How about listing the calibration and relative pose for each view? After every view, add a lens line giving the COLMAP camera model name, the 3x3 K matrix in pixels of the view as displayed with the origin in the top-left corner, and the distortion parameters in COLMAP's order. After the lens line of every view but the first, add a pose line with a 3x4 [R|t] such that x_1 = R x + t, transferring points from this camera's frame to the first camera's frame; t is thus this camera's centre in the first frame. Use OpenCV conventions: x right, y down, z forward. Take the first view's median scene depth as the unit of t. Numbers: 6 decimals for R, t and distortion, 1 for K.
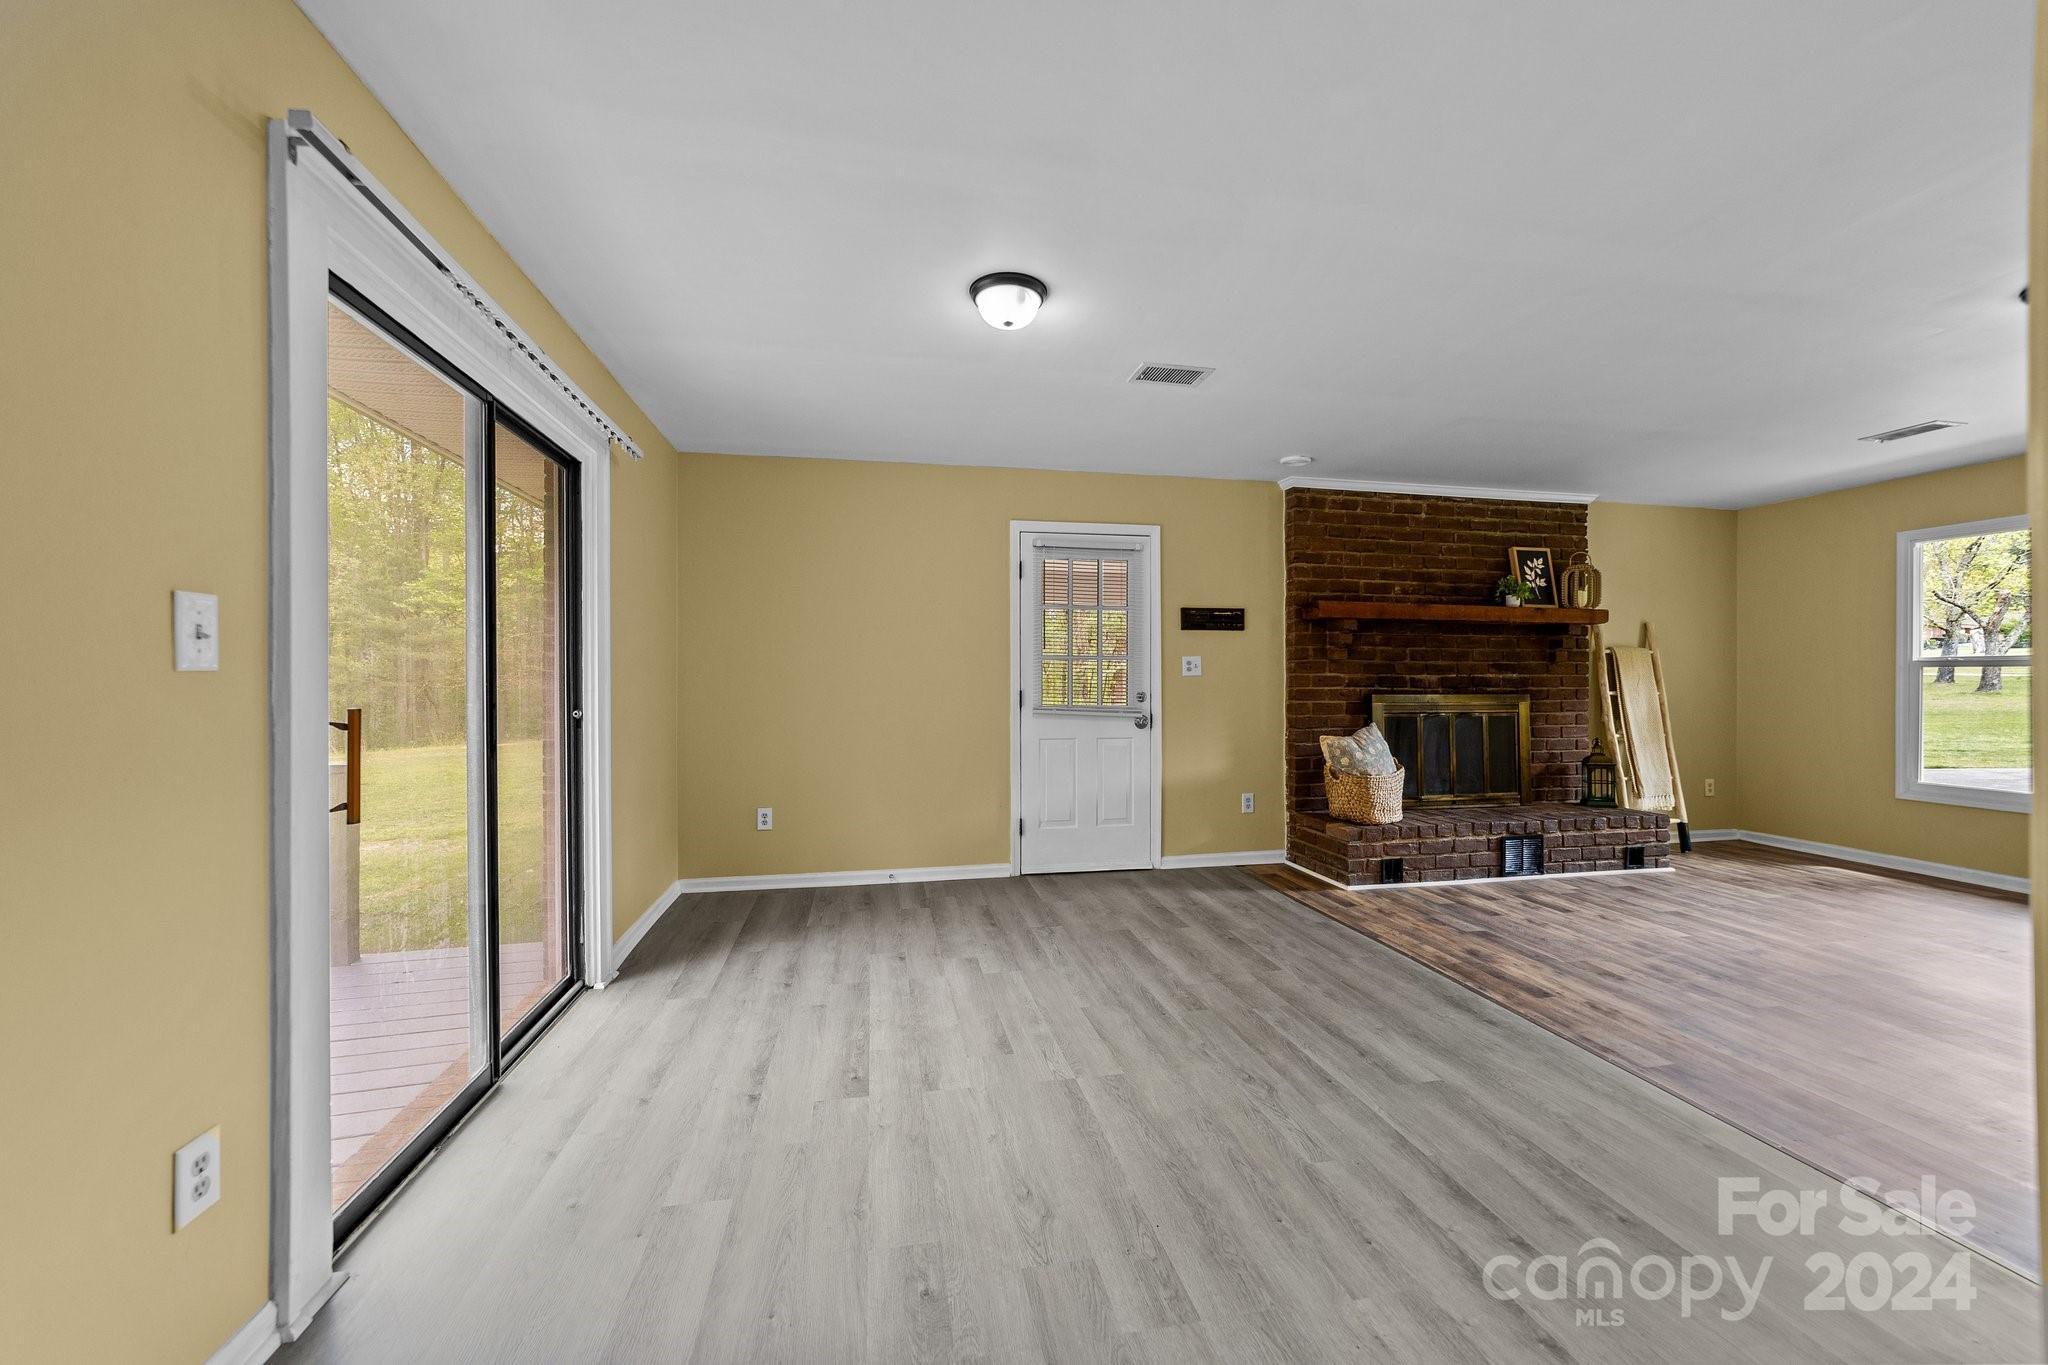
lens RADIAL K [[788.7, 0, 1027.8], [0, 788.7, 681.8], [0, 0, 1]] dist [-0.016709, 0.007583]
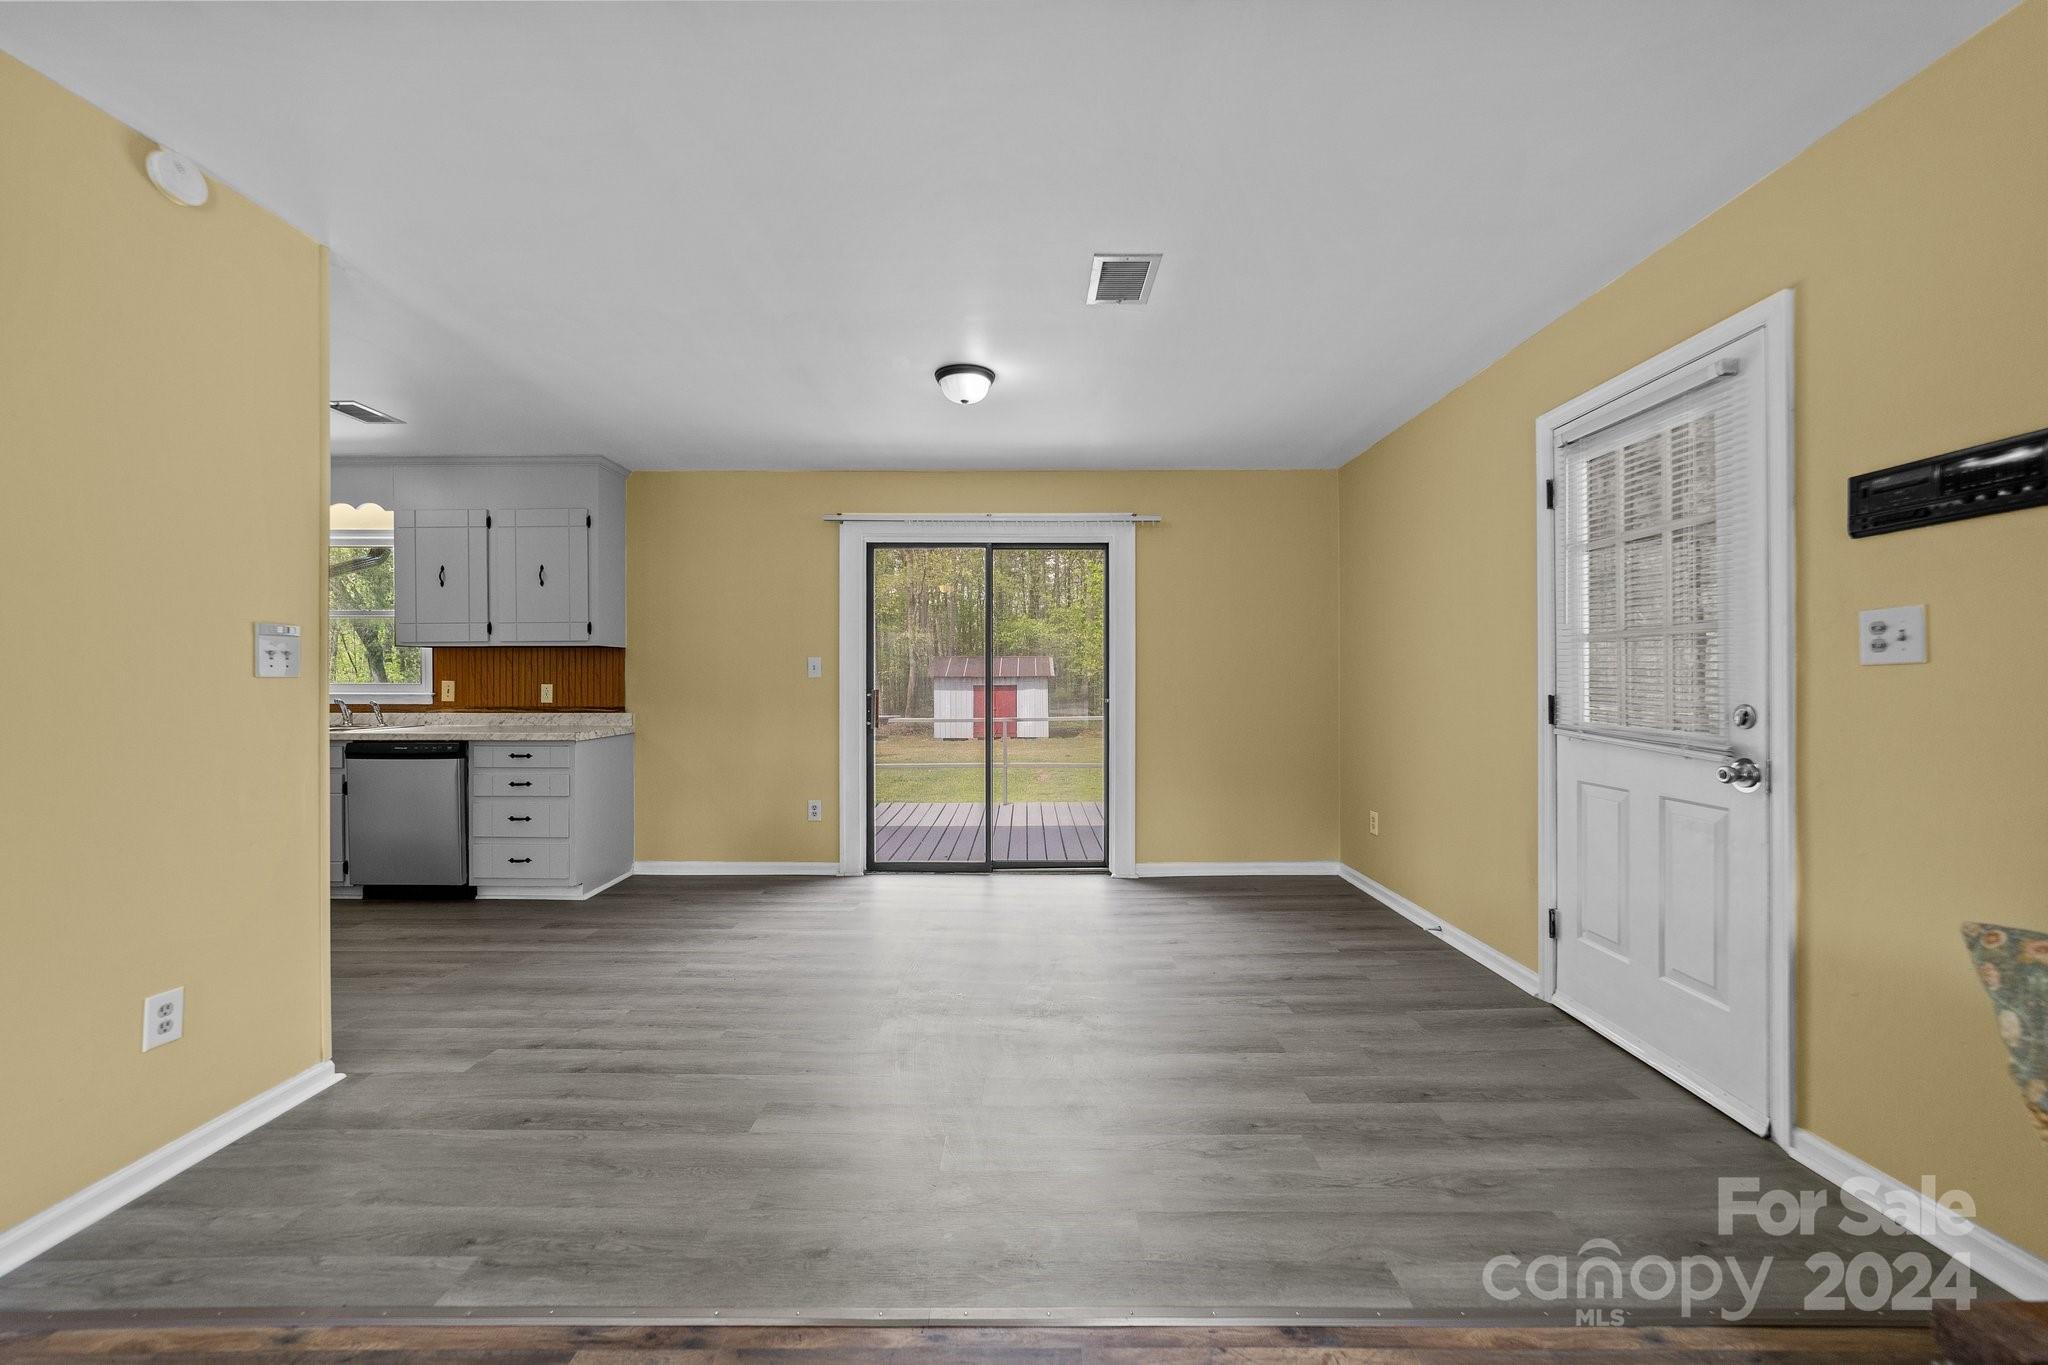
lens RADIAL K [[788.7, 0, 1024.0], [0, 788.7, 681.8], [0, 0, 1]] dist [-0.016709, 0.007583]
pose [[-0.201214, 0.002496, -0.979544, 0.675271], [0.000513, 0.999997, 0.002442, -0.000697], [0.979547, -0.000011, -0.201215, 0.752510]]
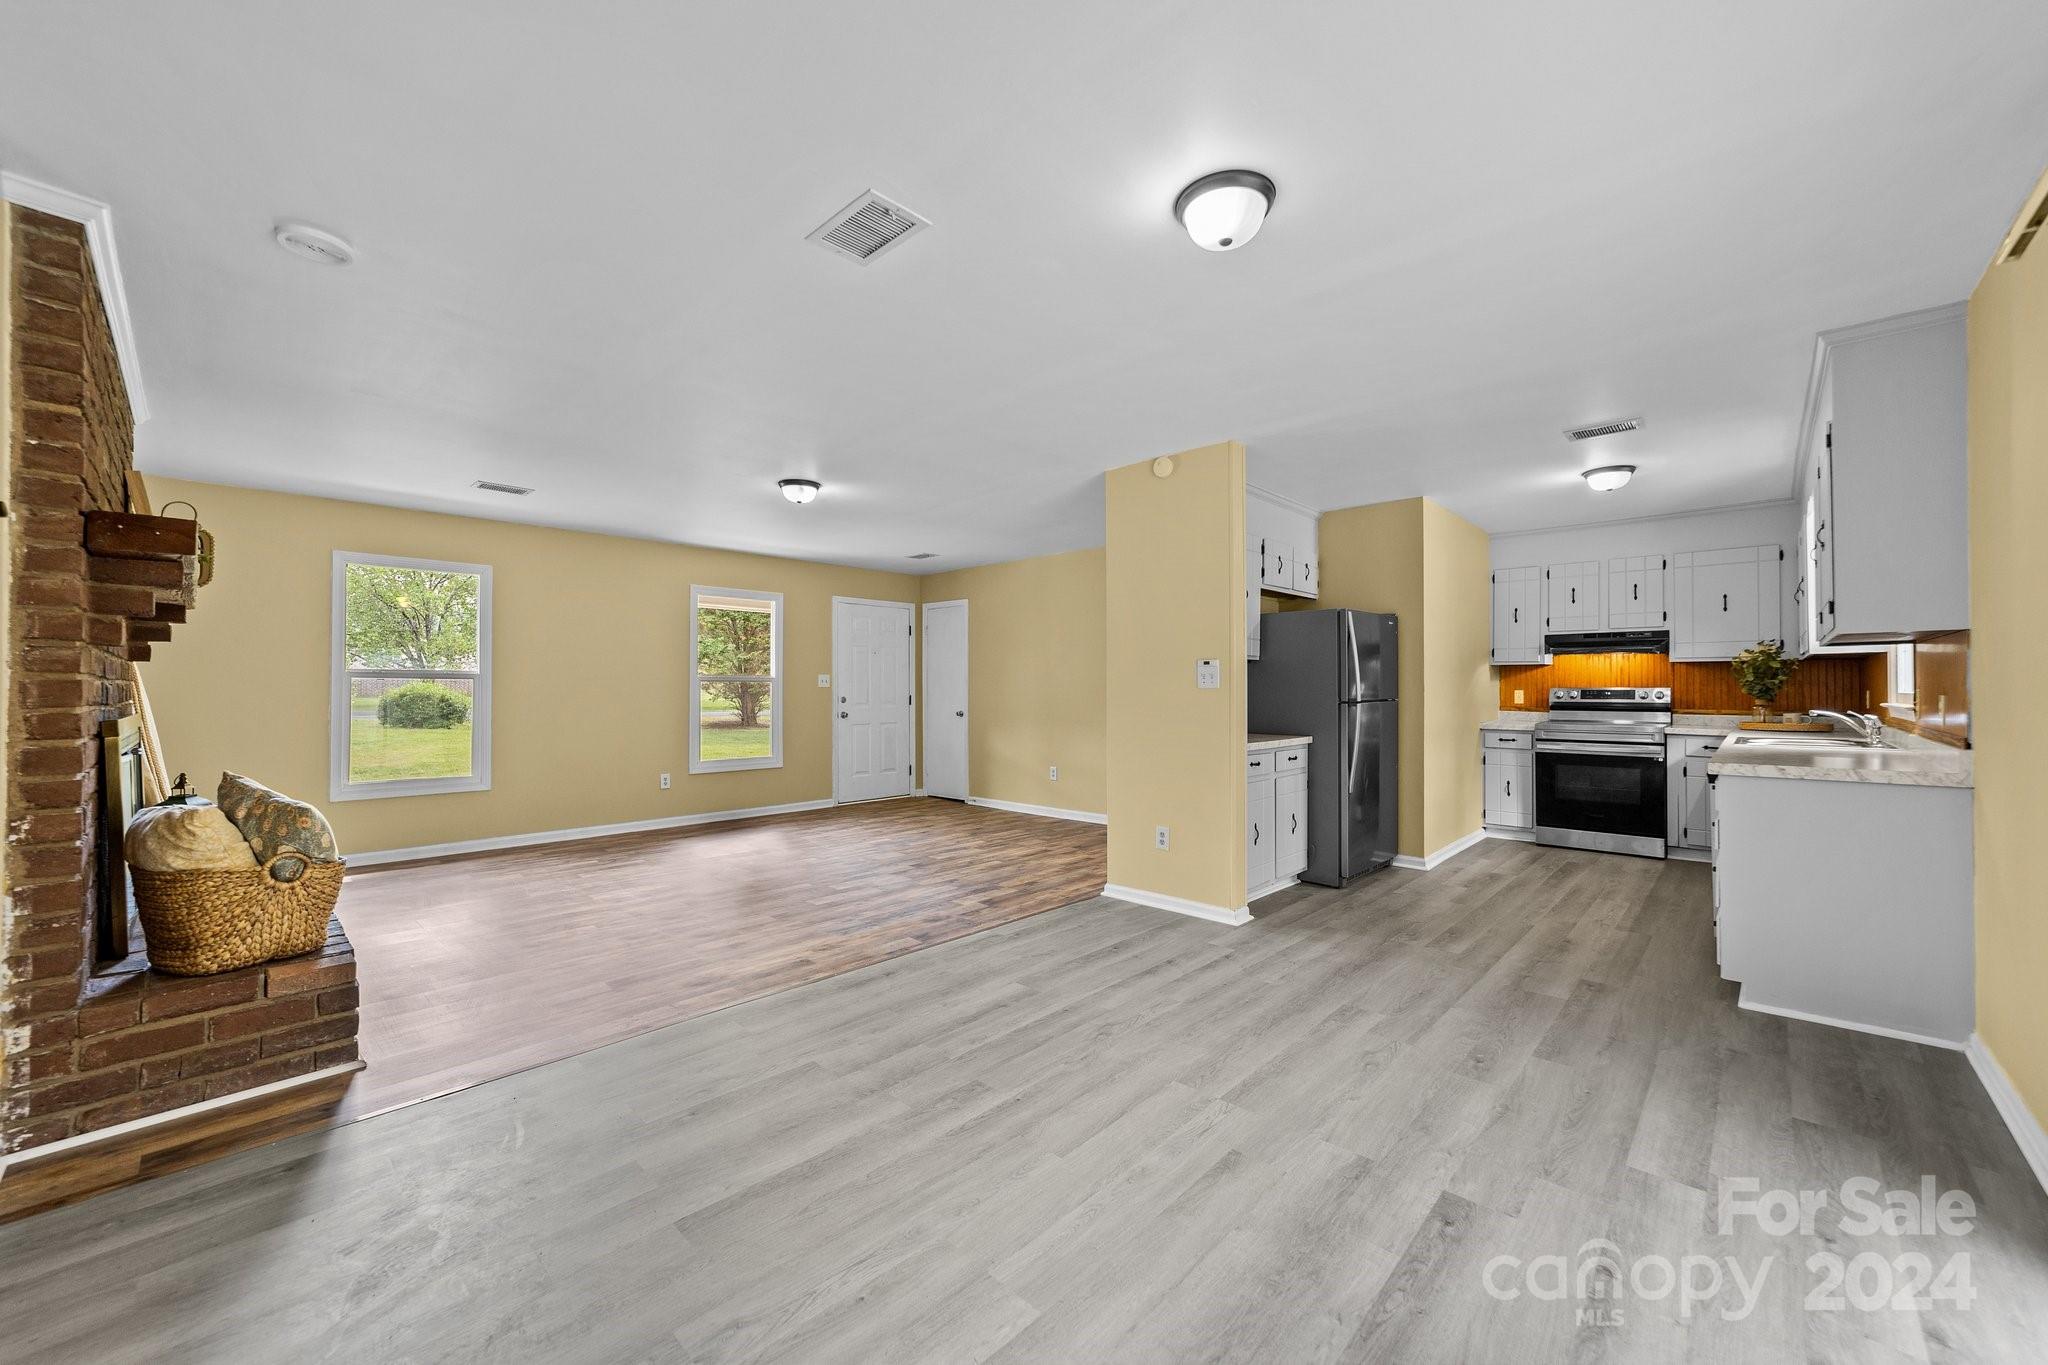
lens RADIAL K [[788.7, 0, 1023.1], [0, 788.7, 681.0], [0, 0, 1]] dist [-0.016709, 0.007583]
pose [[-0.575992, 0.008720, 0.817409, -0.308250], [0.001254, 0.999951, -0.009784, -0.002144], [-0.817455, -0.004610, -0.575975, 0.905699]]
